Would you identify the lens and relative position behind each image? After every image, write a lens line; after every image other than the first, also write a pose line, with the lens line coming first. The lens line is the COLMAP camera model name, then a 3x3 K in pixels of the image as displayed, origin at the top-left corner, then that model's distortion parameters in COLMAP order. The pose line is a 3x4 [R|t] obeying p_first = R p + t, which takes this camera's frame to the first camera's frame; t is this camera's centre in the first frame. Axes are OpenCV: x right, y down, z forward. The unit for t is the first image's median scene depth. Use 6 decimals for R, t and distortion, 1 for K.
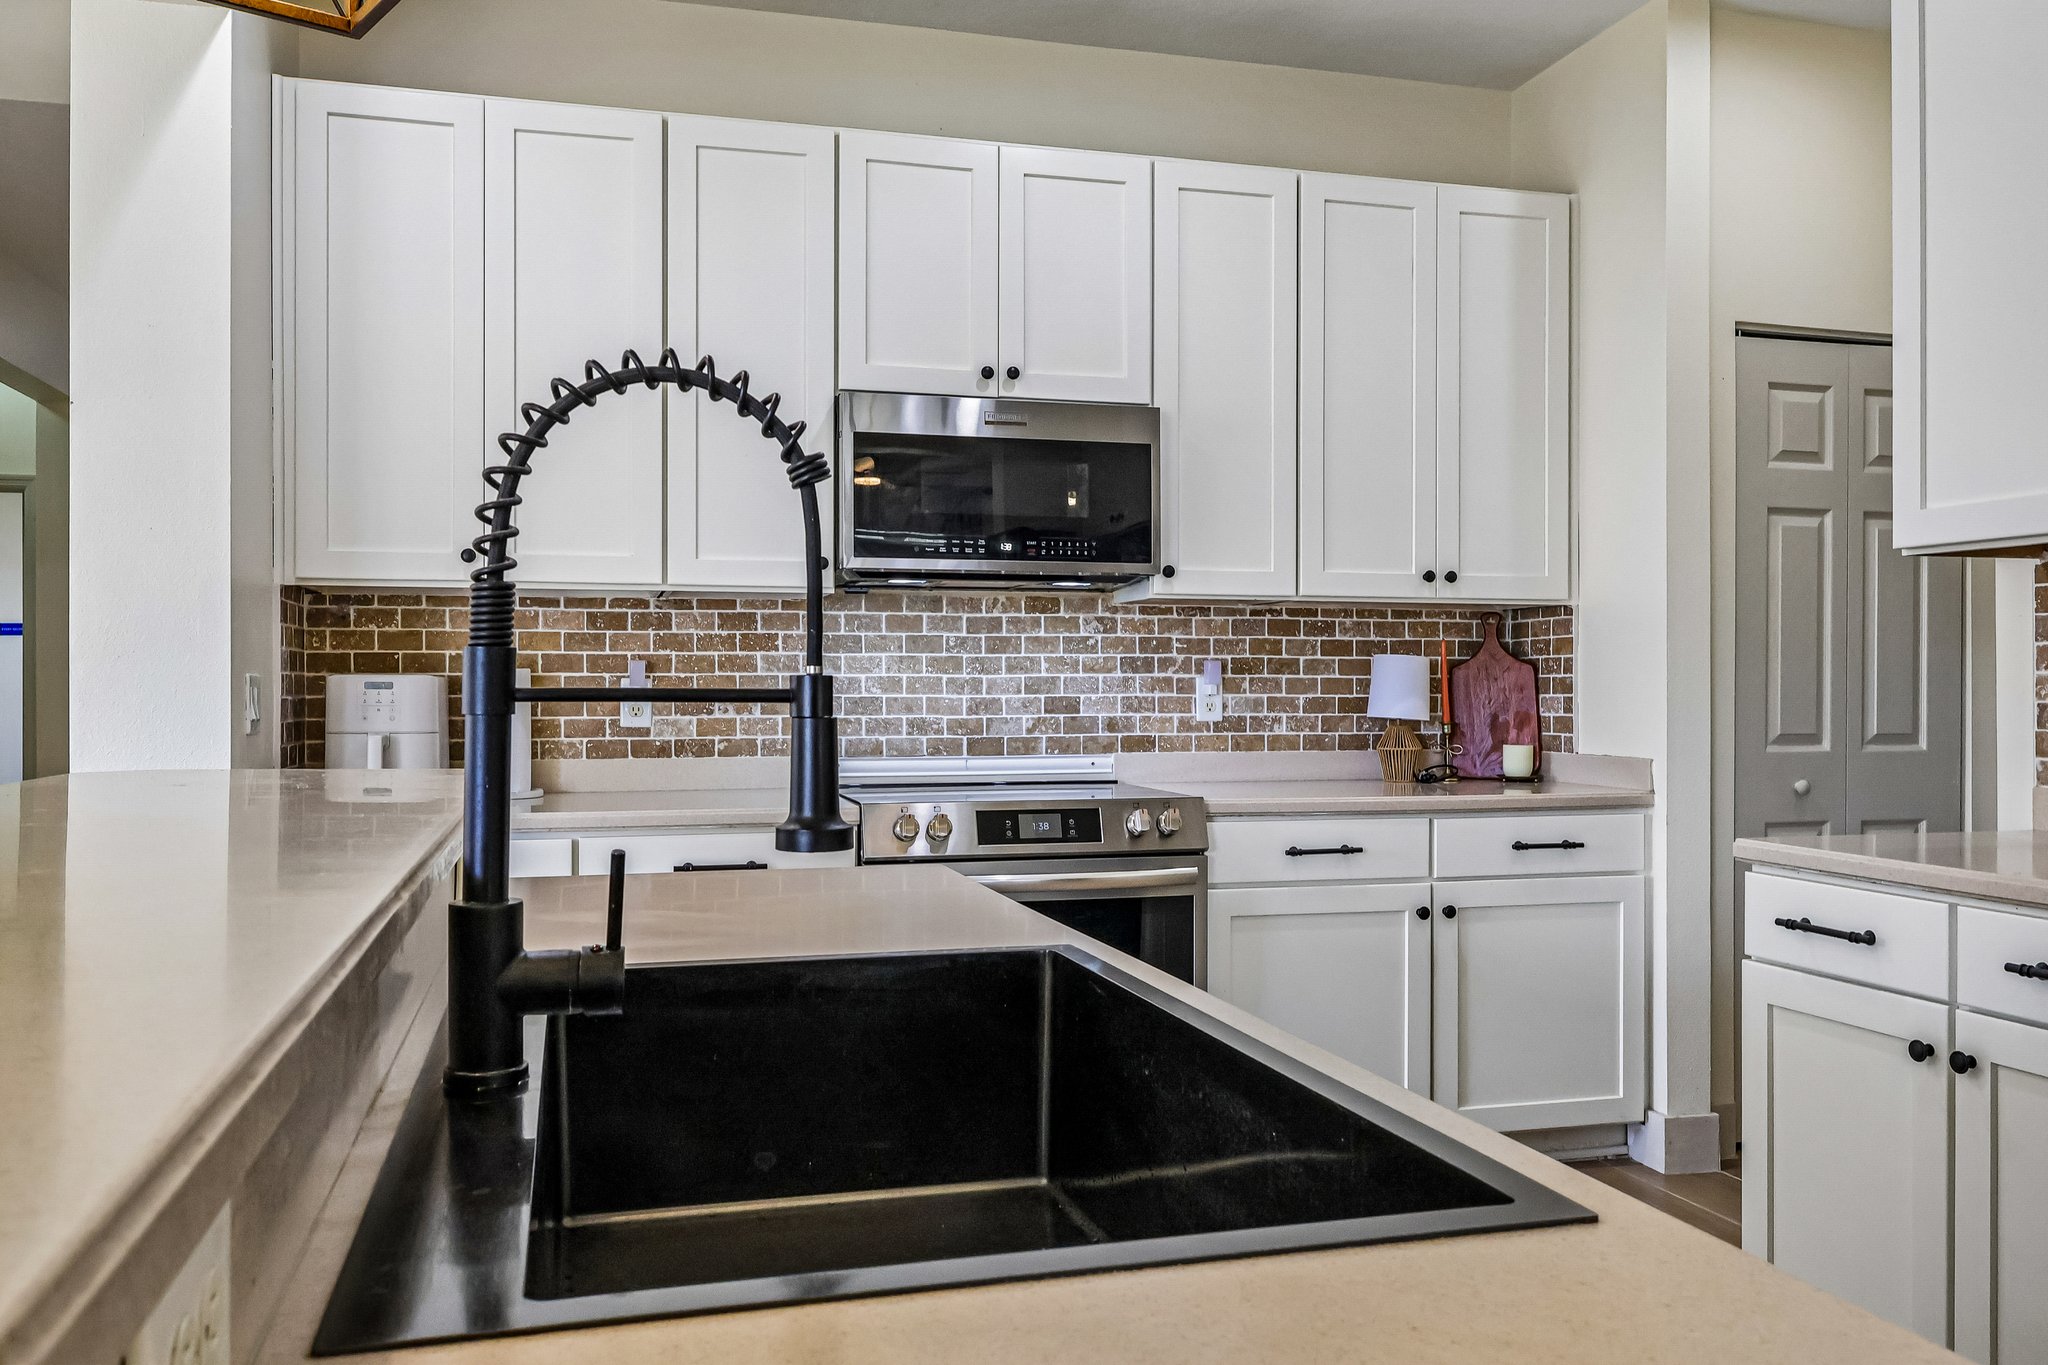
lens RADIAL K [[1604.0, 0, 1024.0], [0, 1604.0, 682.5], [0, 0, 1]] dist [-0.002525, 0.000499]
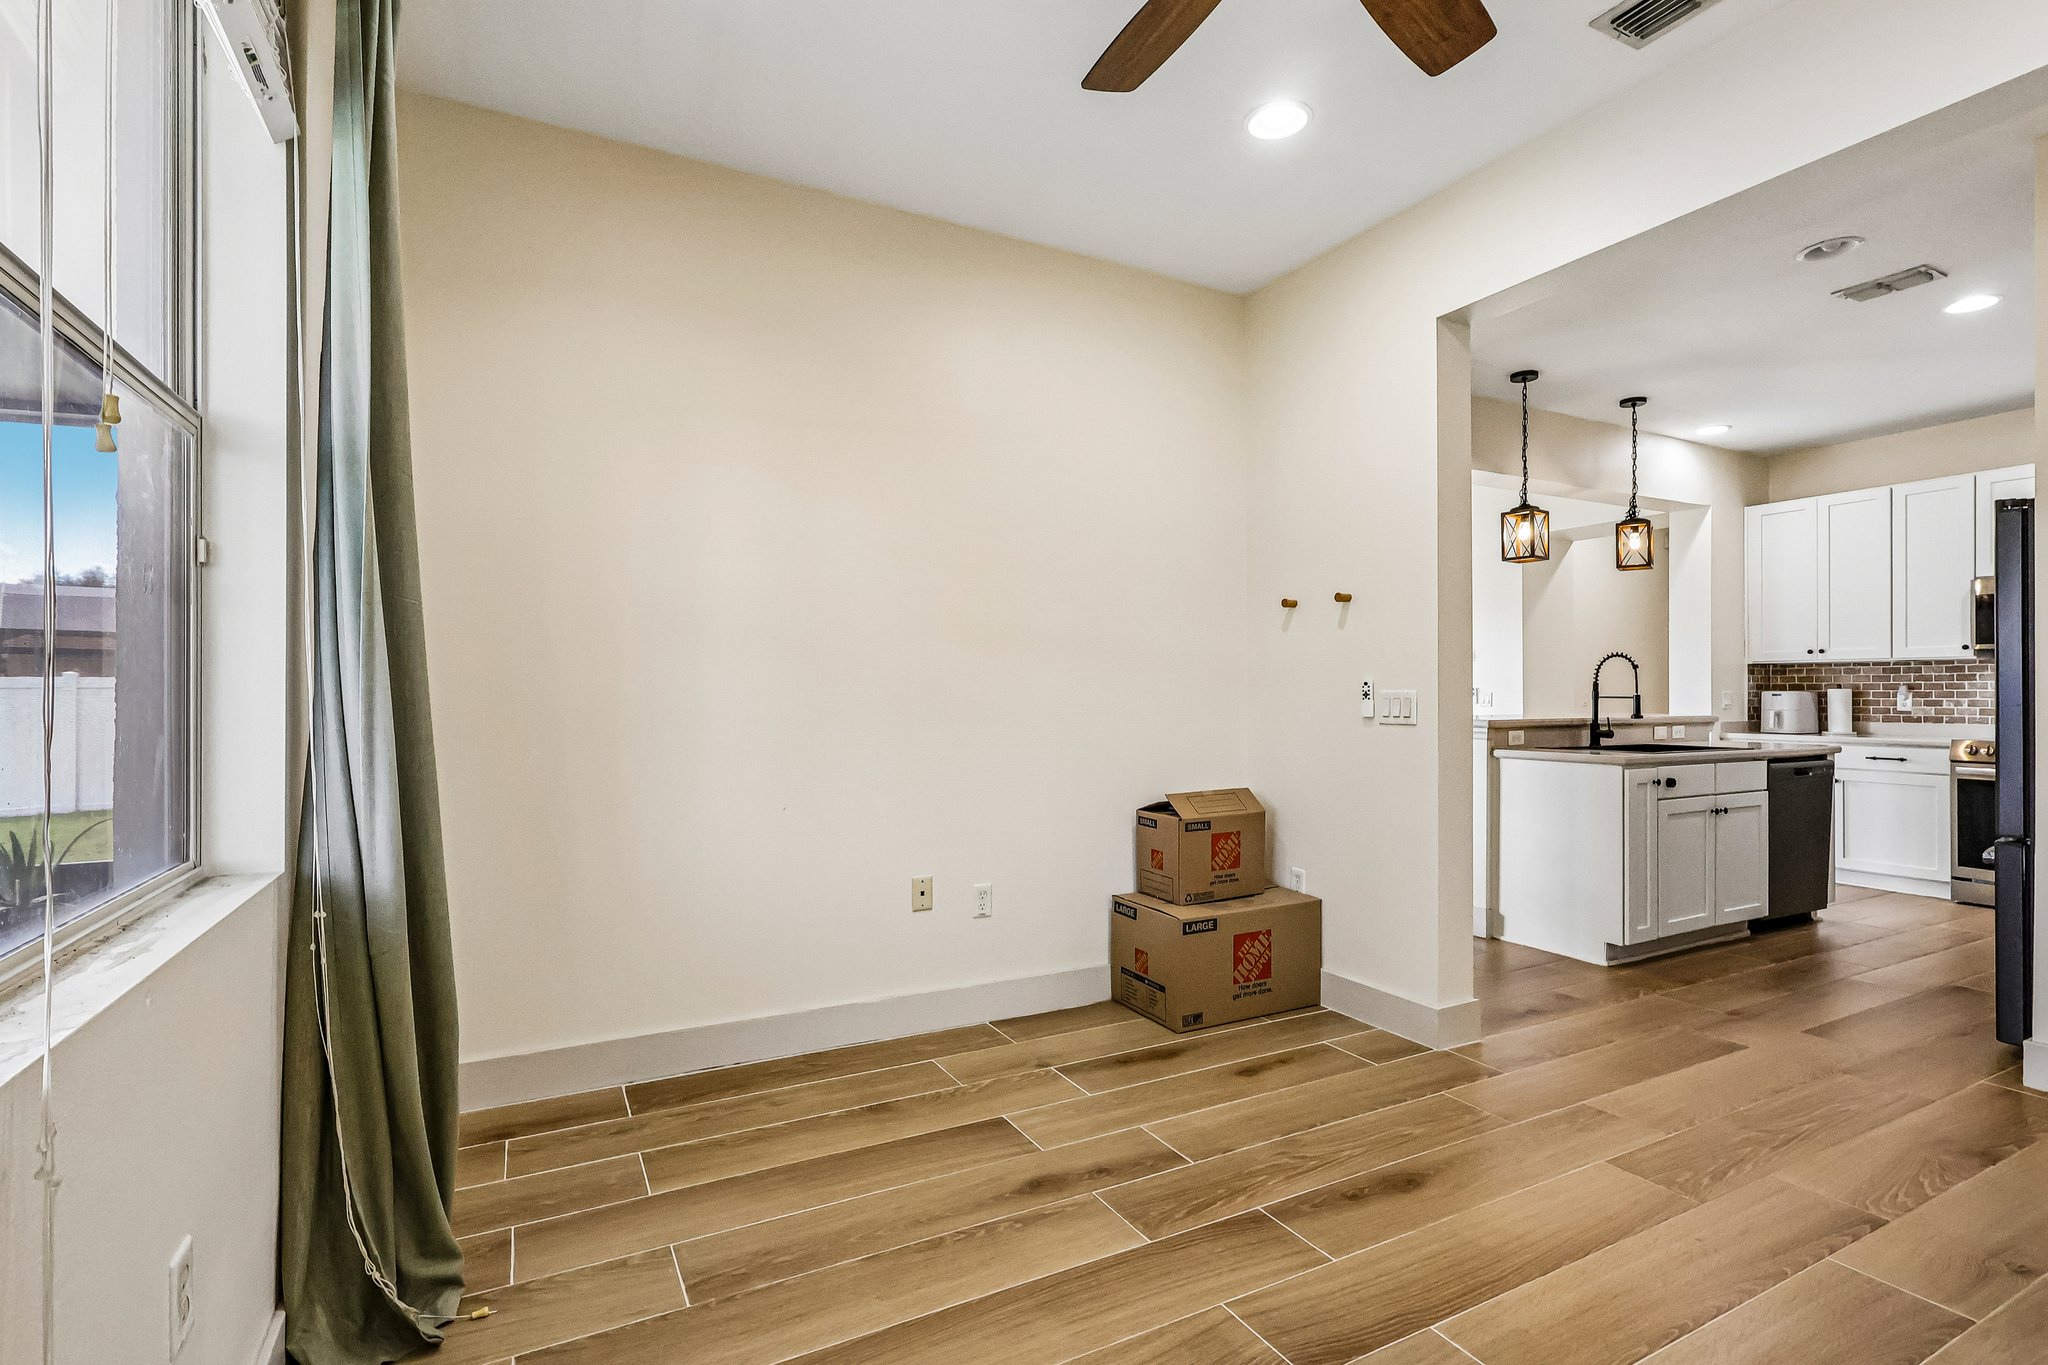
lens RADIAL K [[966.4, 0, 1028.2], [0, 966.4, 689.3], [0, 0, 1]] dist [0.000023, -0.000008]
pose [[0.215171, -0.003281, -0.976571, 0.943156], [0.002631, 0.999993, -0.002780, -0.006440], [0.976573, -0.001971, 0.215178, -0.701250]]
